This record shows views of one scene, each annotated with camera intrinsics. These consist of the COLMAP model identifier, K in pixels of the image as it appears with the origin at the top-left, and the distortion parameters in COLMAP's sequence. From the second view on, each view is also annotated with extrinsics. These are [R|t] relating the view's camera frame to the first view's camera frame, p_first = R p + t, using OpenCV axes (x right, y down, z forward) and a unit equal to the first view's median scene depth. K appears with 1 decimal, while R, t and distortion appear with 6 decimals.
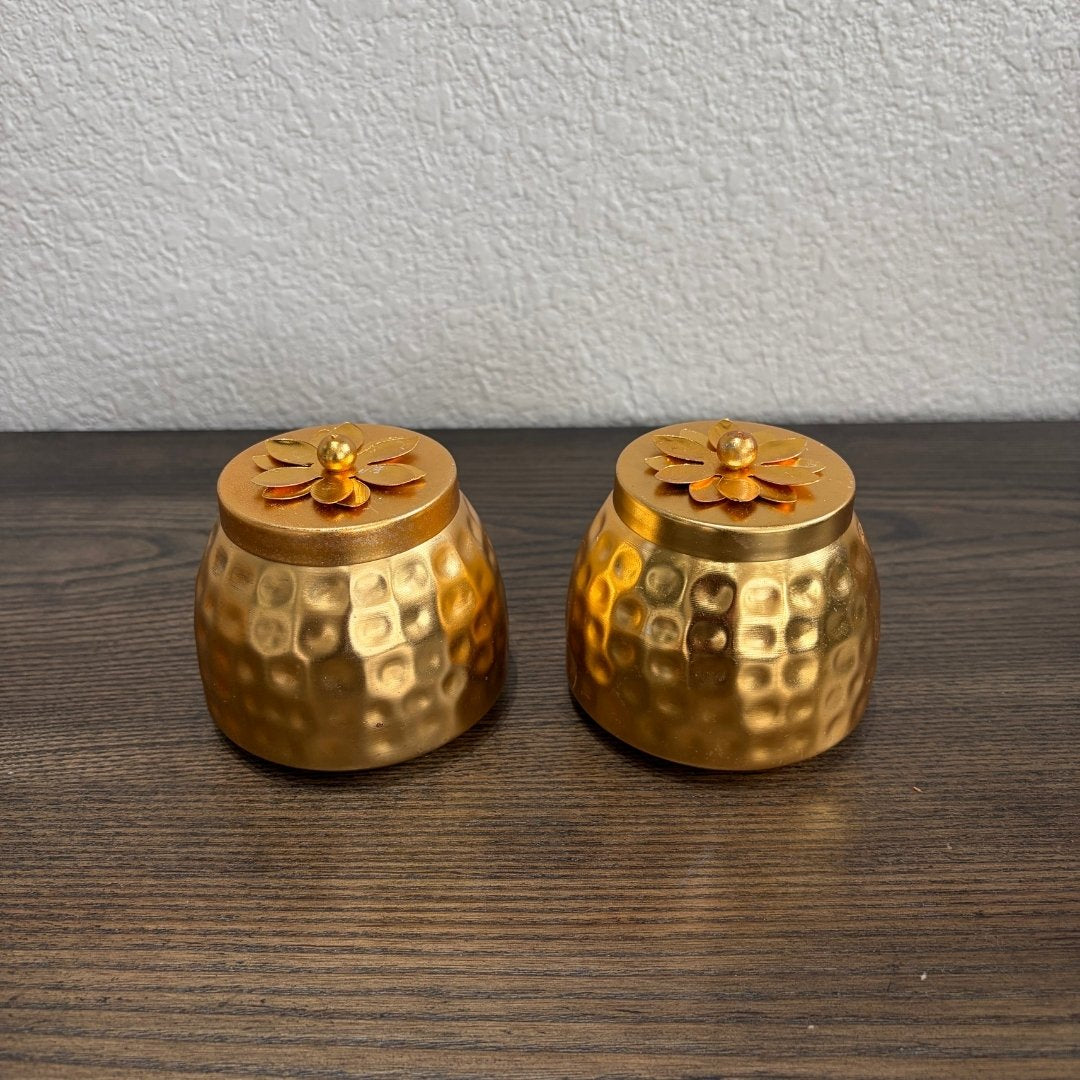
lens RADIAL K [[1143.0, 0, 541.2], [0, 1143.0, 535.7], [0, 0, 1]] dist [-0.009590, 0.030847]
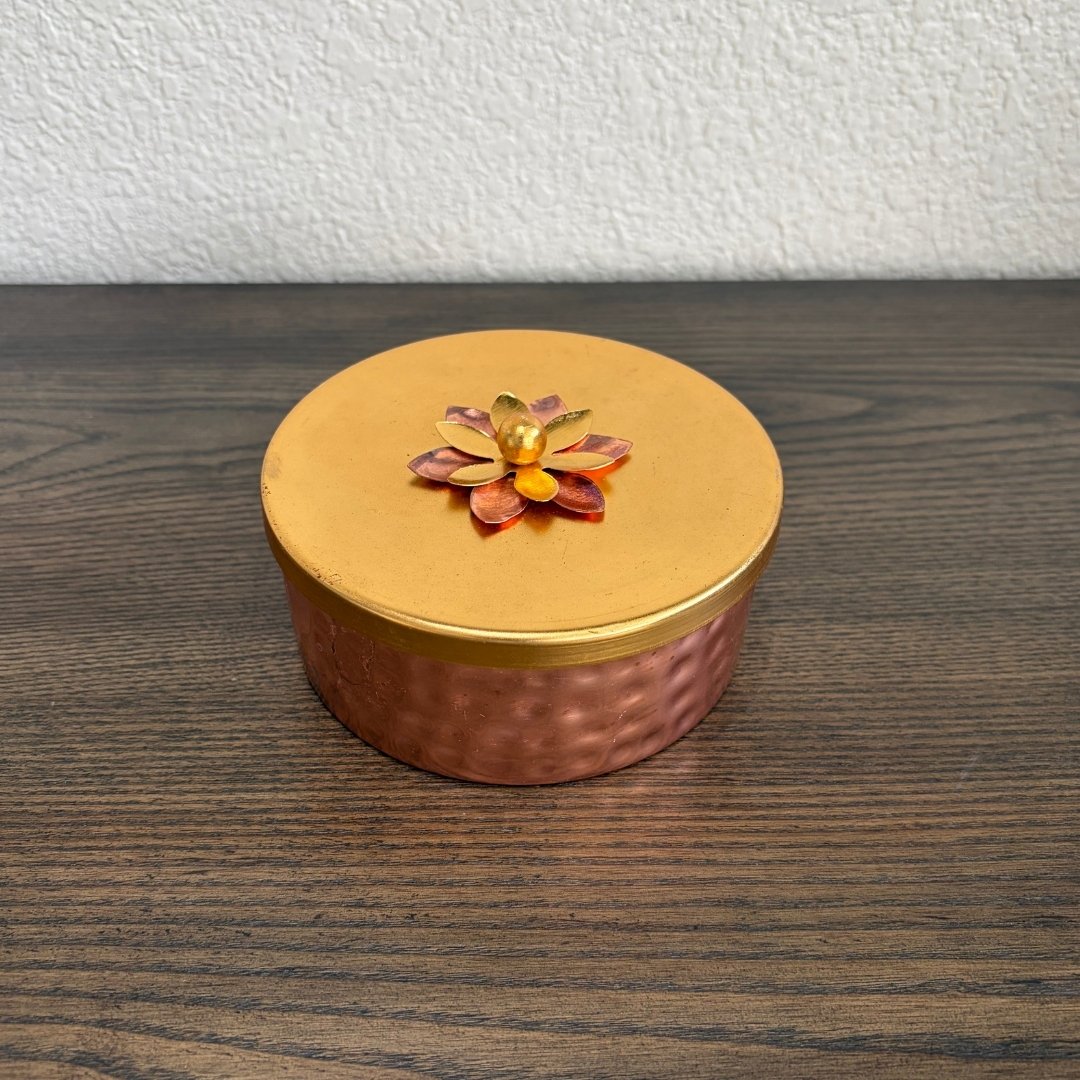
lens RADIAL K [[1241.2, 0, 554.8], [0, 1241.2, 549.7], [0, 0, 1]] dist [-0.059916, 0.139224]
pose [[0.998841, -0.005819, 0.047781, -0.169604], [-0.001776, 0.987533, 0.157403, -0.041944], [-0.048101, -0.157305, 0.986378, -0.005860]]
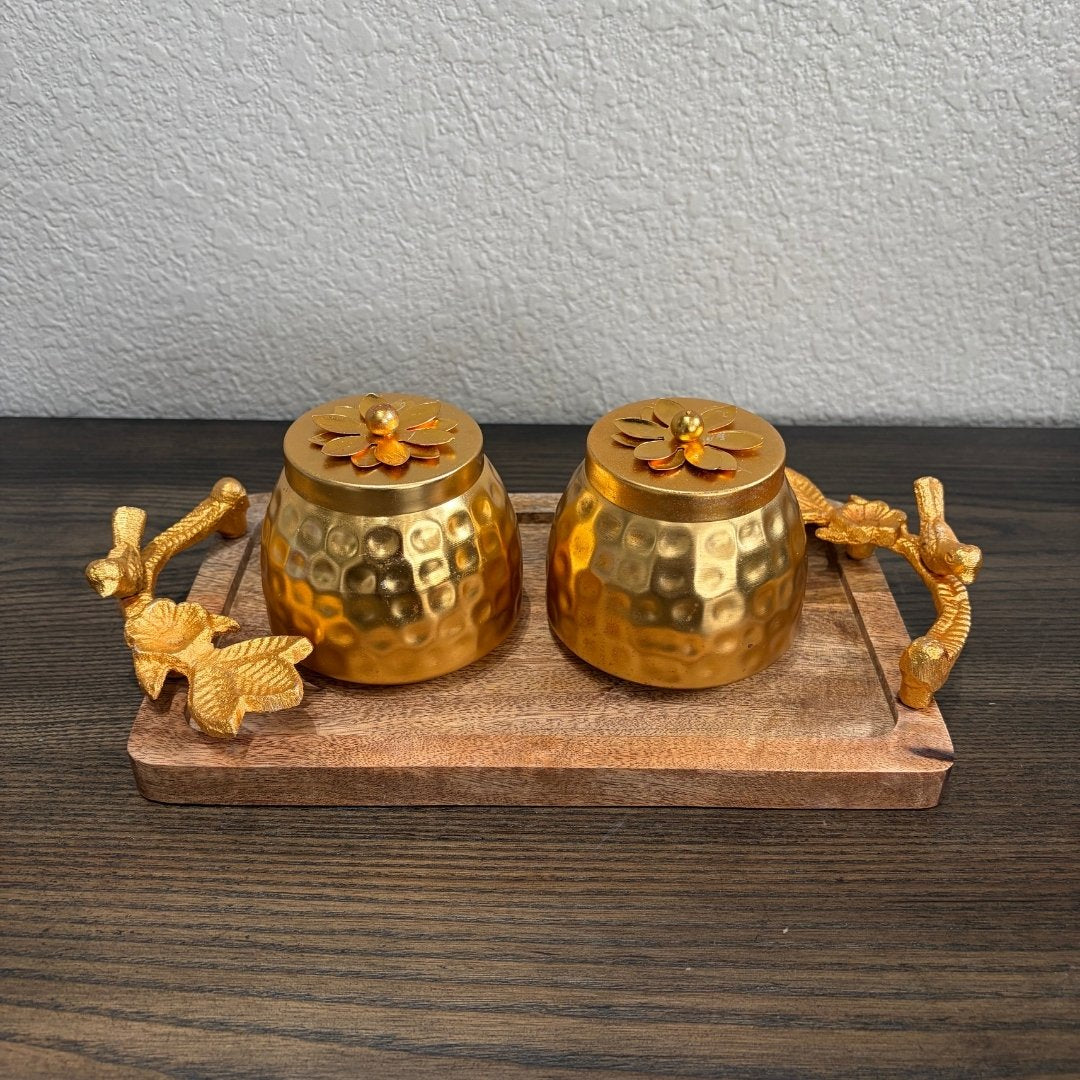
lens RADIAL K [[1138.8, 0, 546.9], [0, 1138.8, 545.7], [0, 0, 1]] dist [-0.006500, 0.034653]
pose [[0.999727, 0.021871, -0.008215, 0.044583], [-0.021264, 0.997469, 0.067852, -0.057955], [0.009678, -0.067659, 0.997662, -0.108535]]
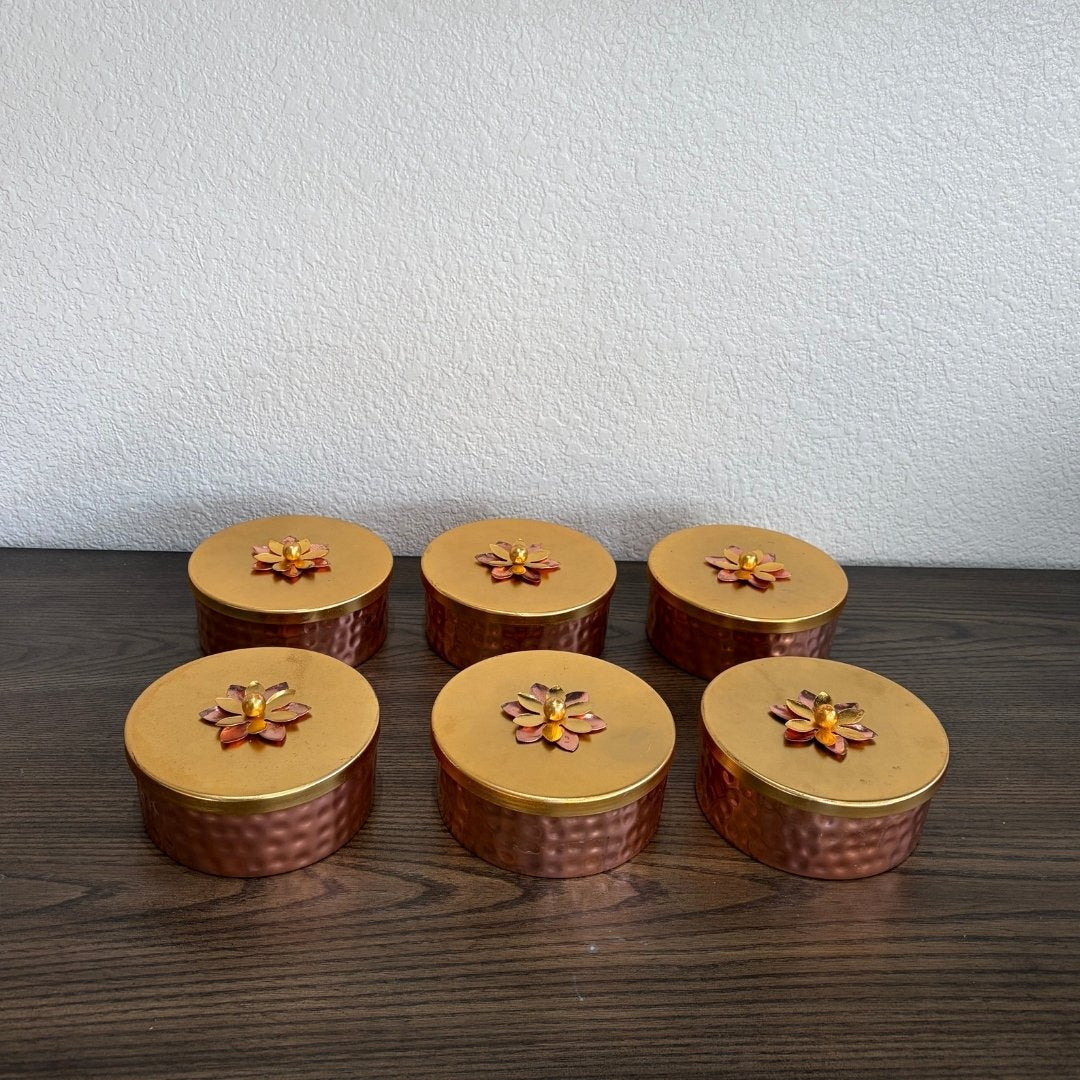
lens RADIAL K [[1215.0, 0, 506.8], [0, 1215.0, 502.7], [0, 0, 1]] dist [0.177540, -0.595449]
pose [[0.997930, 0.032048, 0.055758, -0.507370], [-0.027643, 0.996567, -0.078042, -0.036521], [-0.058067, 0.076339, 0.995390, -0.914952]]
